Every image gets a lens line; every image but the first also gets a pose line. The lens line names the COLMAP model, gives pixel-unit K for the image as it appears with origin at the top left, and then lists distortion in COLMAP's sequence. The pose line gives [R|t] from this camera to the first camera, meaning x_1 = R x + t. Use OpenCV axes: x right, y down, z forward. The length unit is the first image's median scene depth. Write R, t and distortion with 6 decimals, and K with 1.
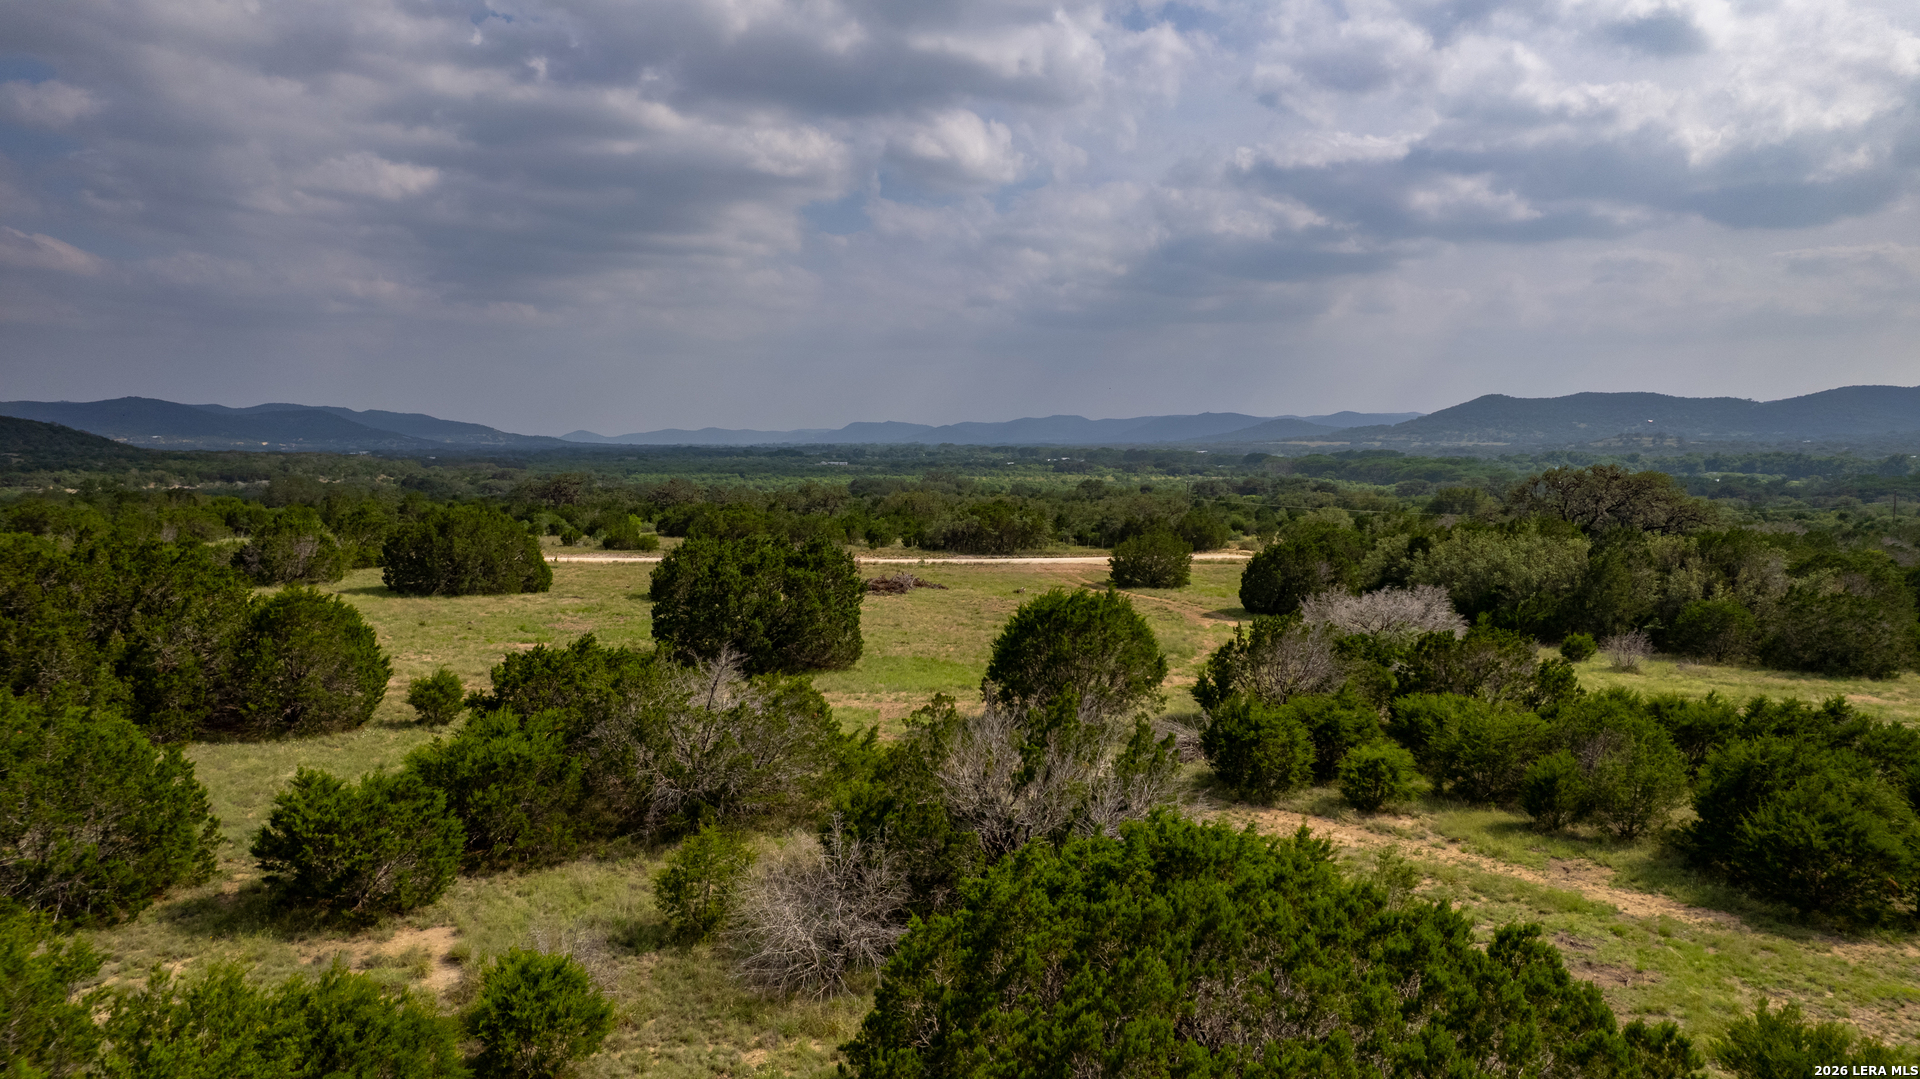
lens RADIAL K [[1231.4, 0, 969.7], [0, 1231.4, 543.5], [0, 0, 1]] dist [-0.084820, 0.083223]
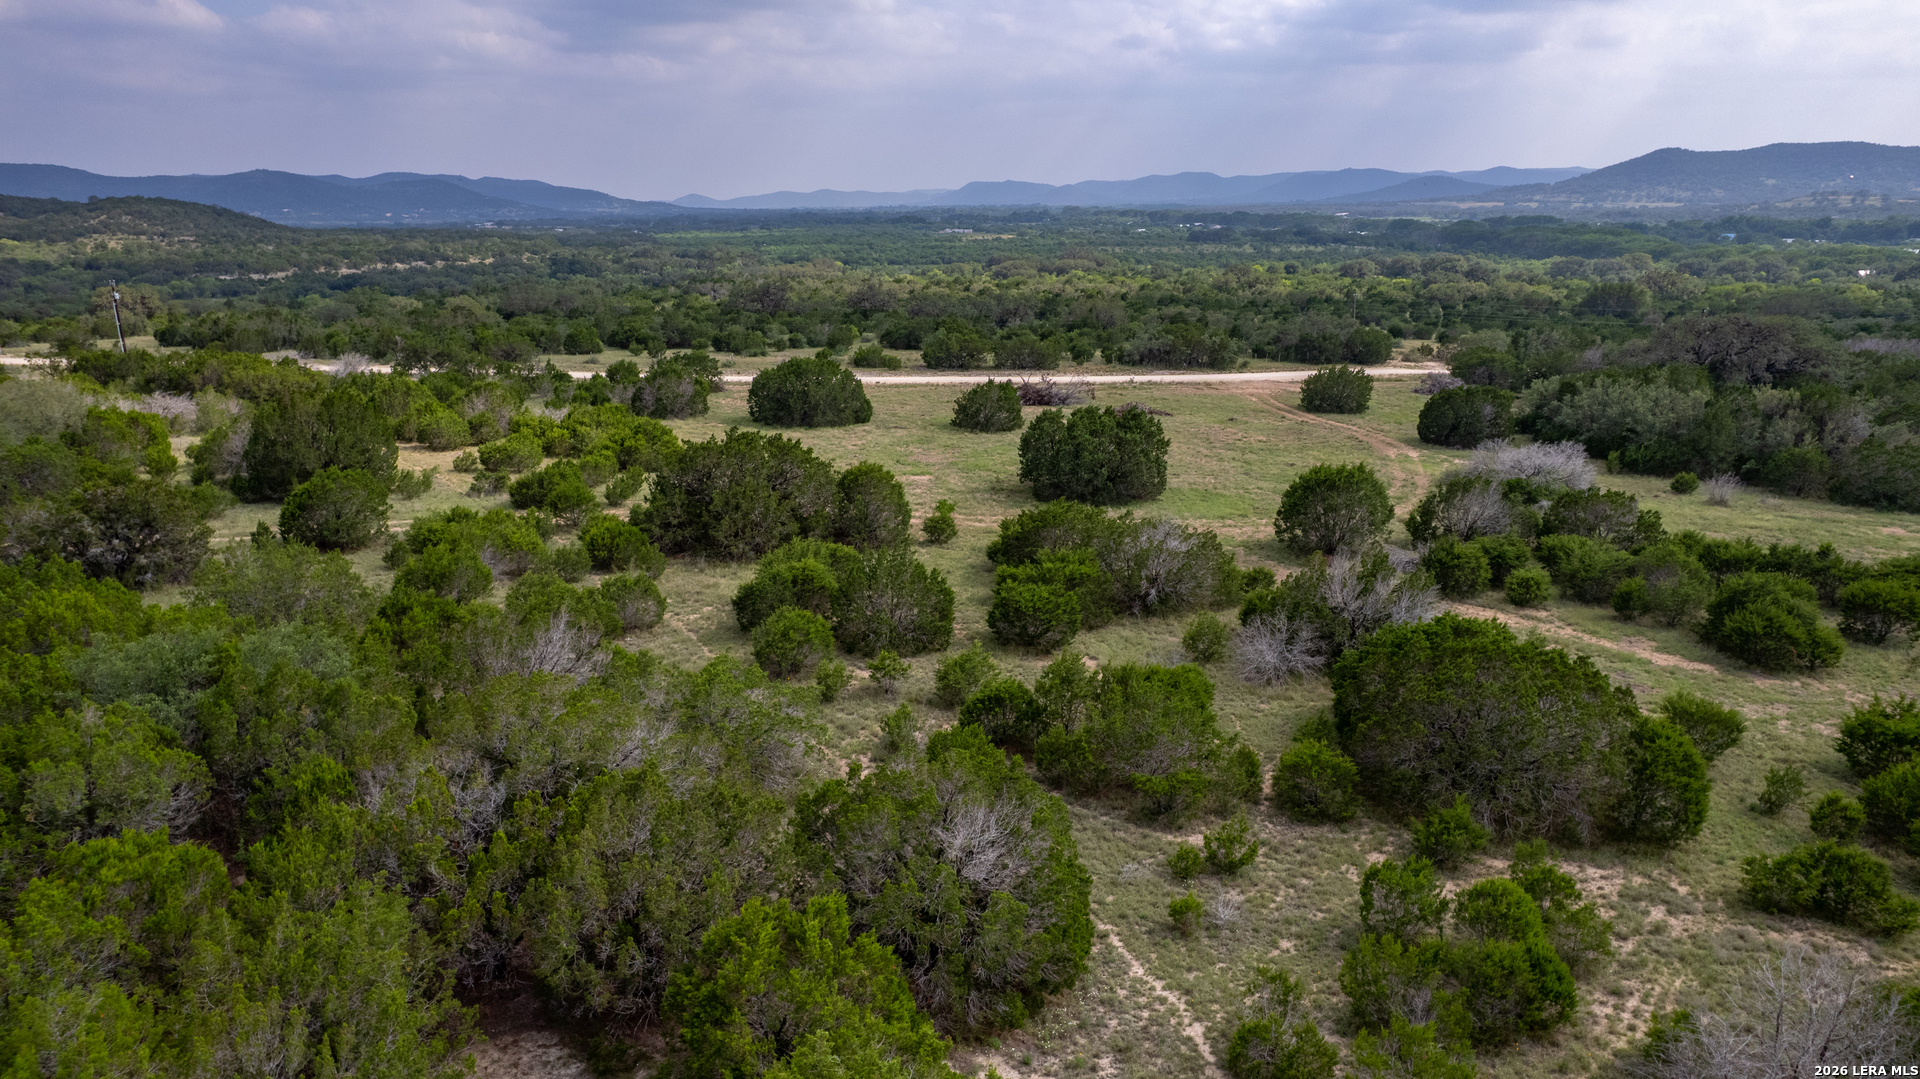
lens RADIAL K [[1244.8, 0, 963.7], [0, 1244.8, 555.2], [0, 0, 1]] dist [-0.086285, 0.084310]
pose [[0.994951, 0.014691, -0.099286, -0.158642], [0.004925, 0.980892, 0.194490, -0.107071], [0.100246, -0.193997, 0.975867, -0.422115]]
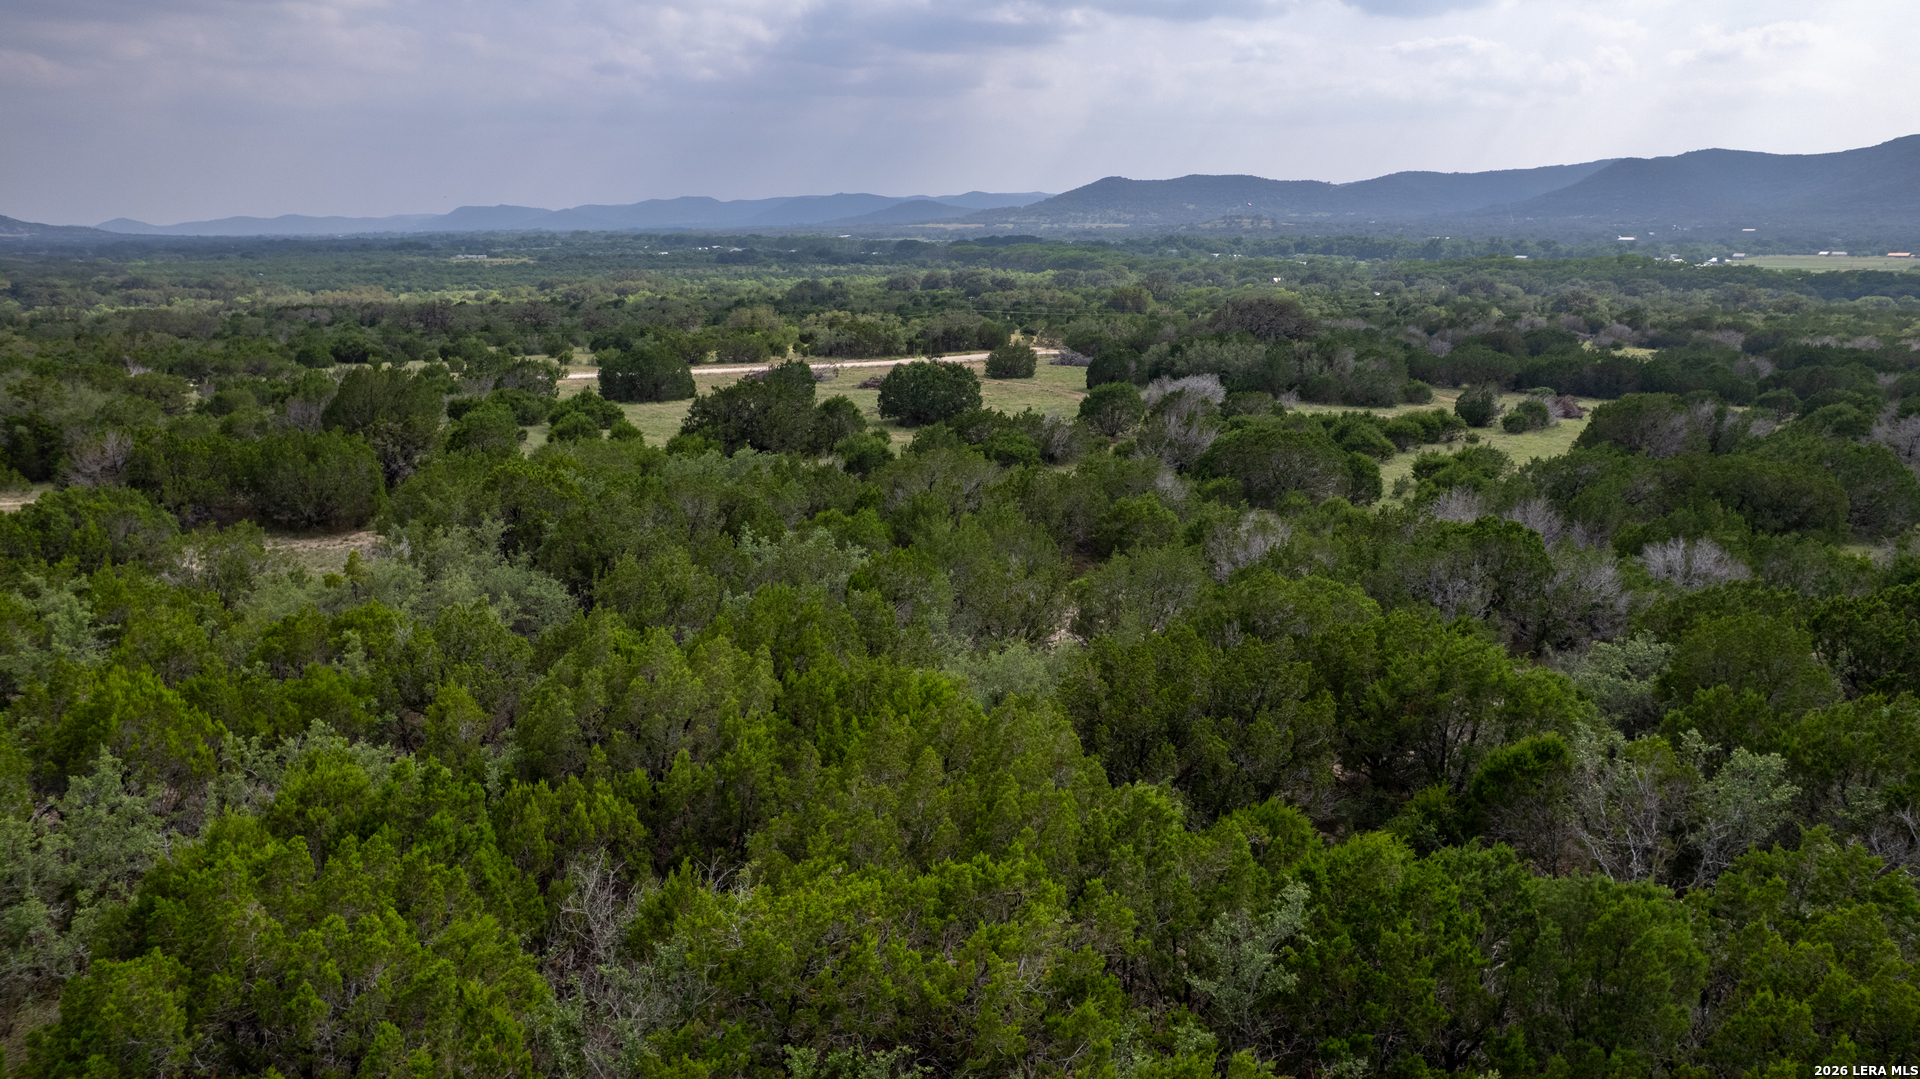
lens RADIAL K [[1223.0, 0, 929.9], [0, 1223.0, 524.3], [0, 0, 1]] dist [-0.065180, 0.041981]
pose [[0.965131, -0.072793, 0.251444, -0.649393], [0.031824, 0.986061, 0.163315, -0.069168], [-0.259827, -0.149619, 0.953994, -0.956767]]
